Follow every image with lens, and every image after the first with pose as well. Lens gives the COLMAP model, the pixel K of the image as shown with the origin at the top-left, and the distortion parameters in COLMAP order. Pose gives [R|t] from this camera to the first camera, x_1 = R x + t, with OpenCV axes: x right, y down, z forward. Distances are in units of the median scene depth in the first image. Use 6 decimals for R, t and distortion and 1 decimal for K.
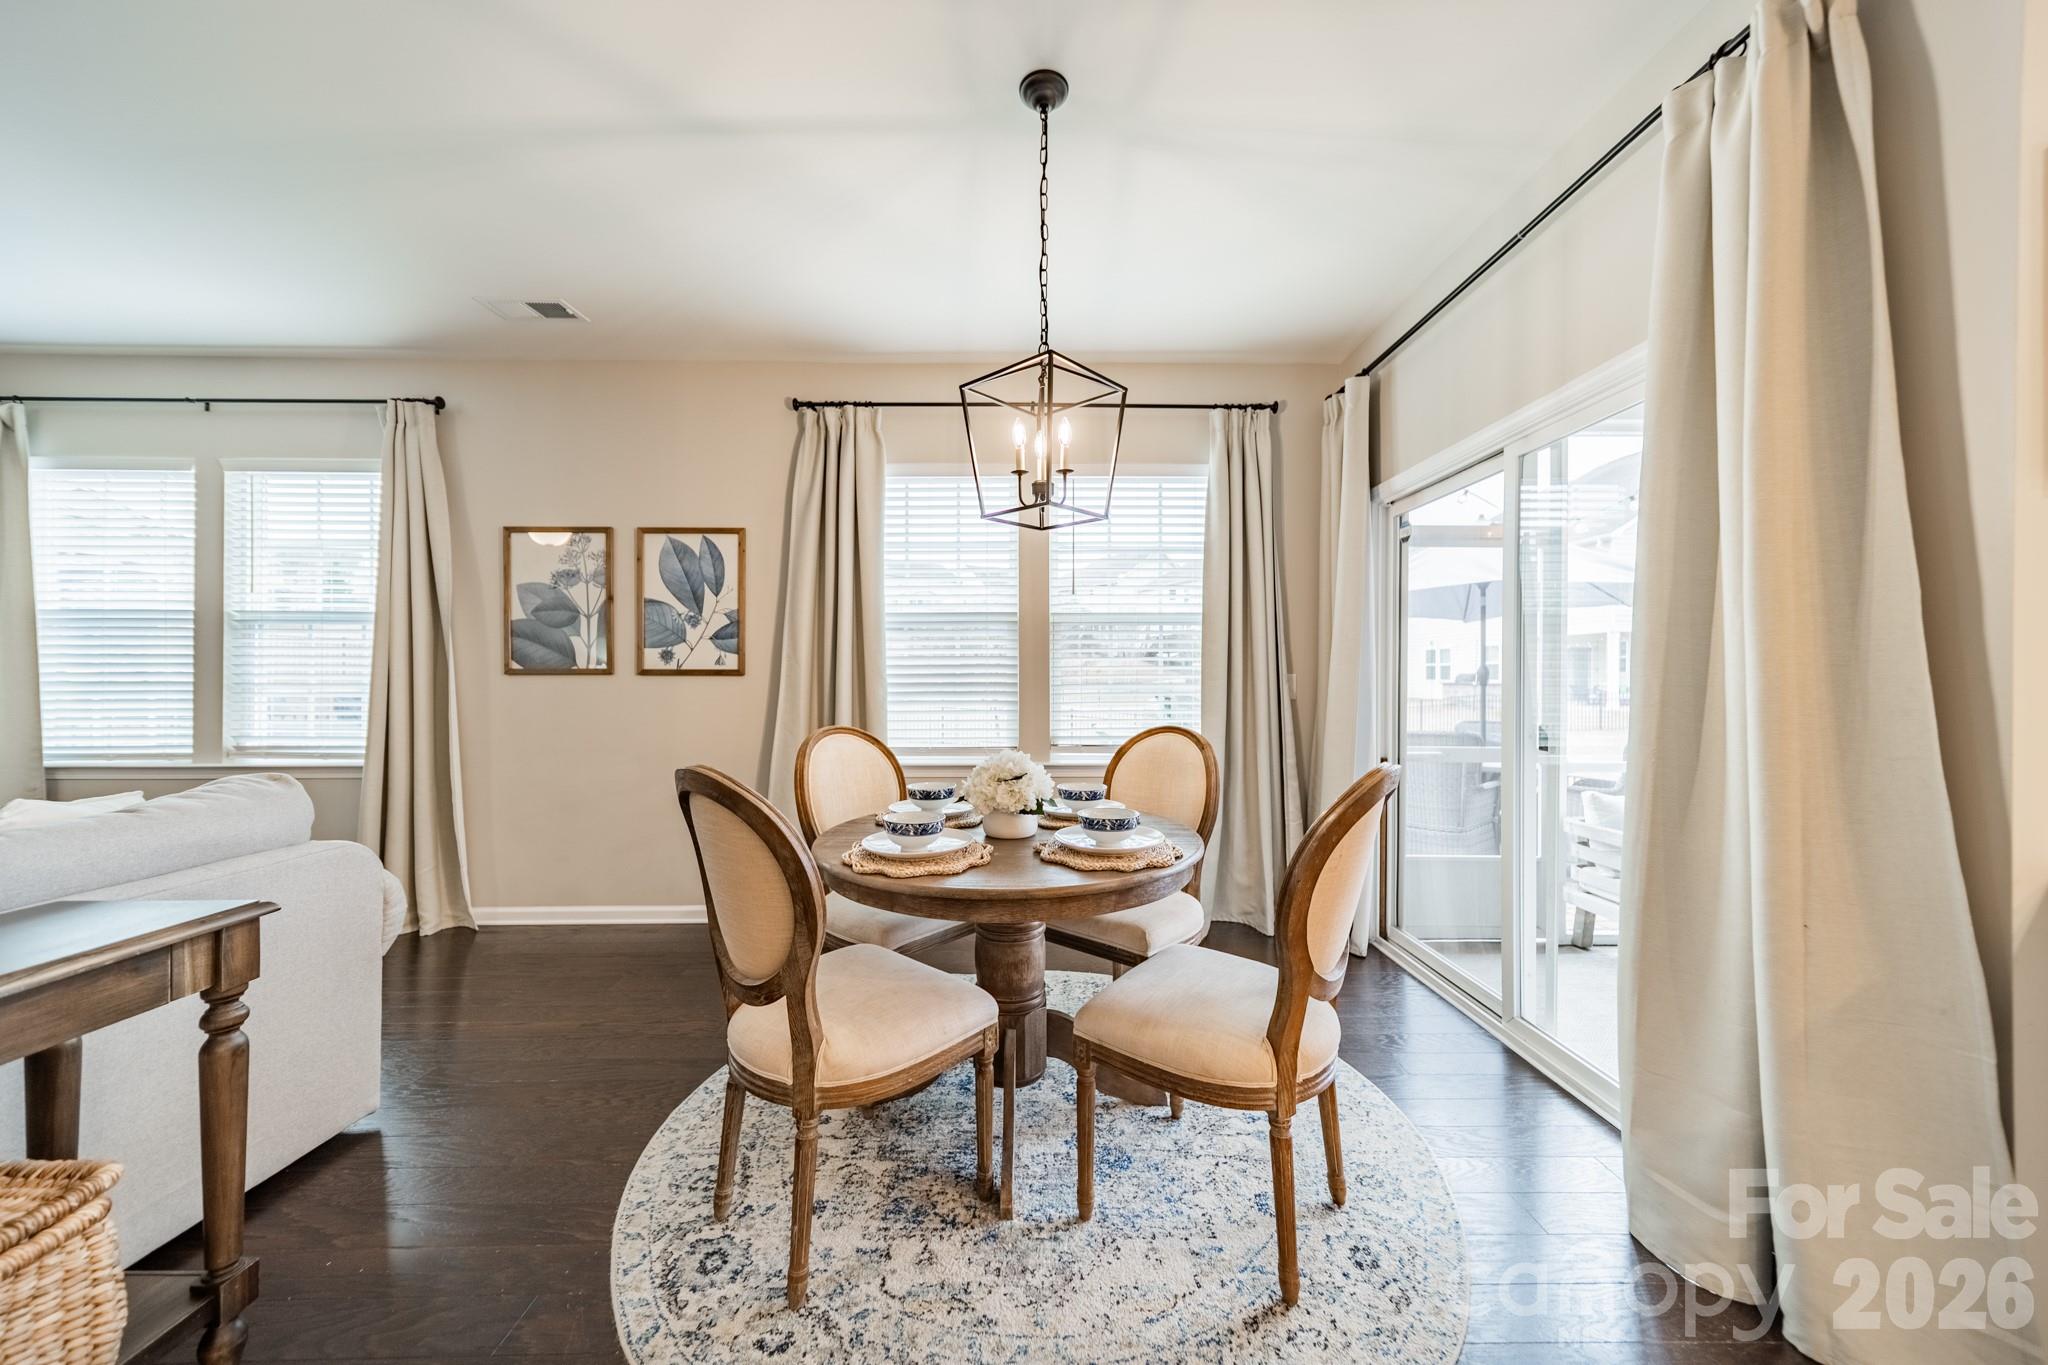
lens RADIAL K [[719.7, 0, 1028.3], [0, 719.7, 682.6], [0, 0, 1]] dist [0.008473, -0.000033]
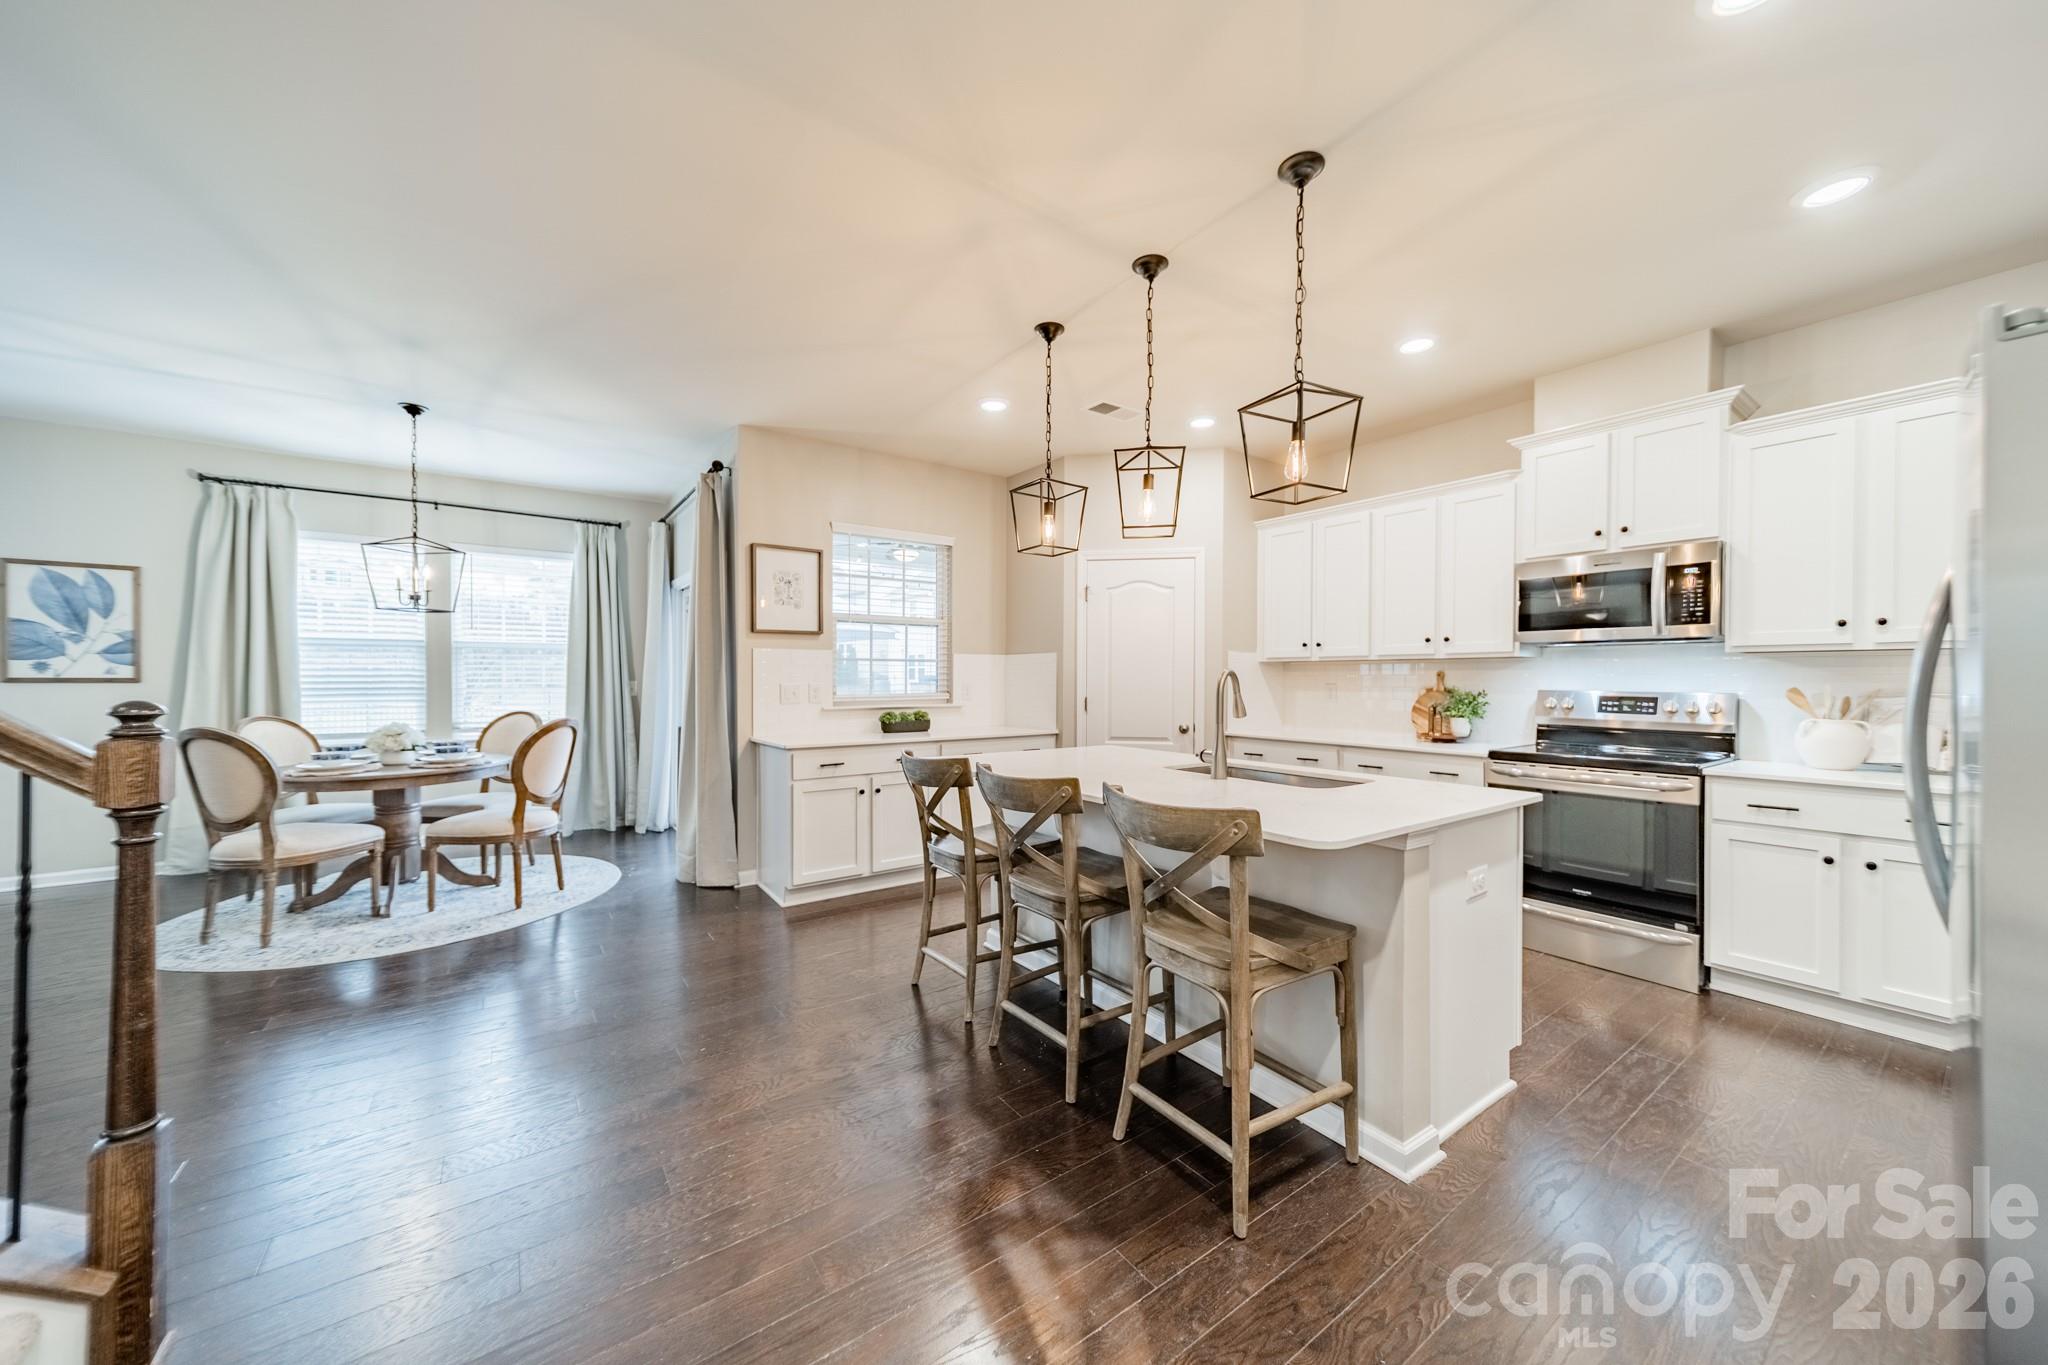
lens RADIAL K [[719.7, 0, 1028.3], [0, 719.7, 682.6], [0, 0, 1]] dist [0.008473, -0.000033]
pose [[0.814964, -0.003542, 0.579501, 0.138961], [0.001585, 0.999991, 0.003882, -0.012389], [-0.579510, -0.002245, 0.814962, -0.967952]]
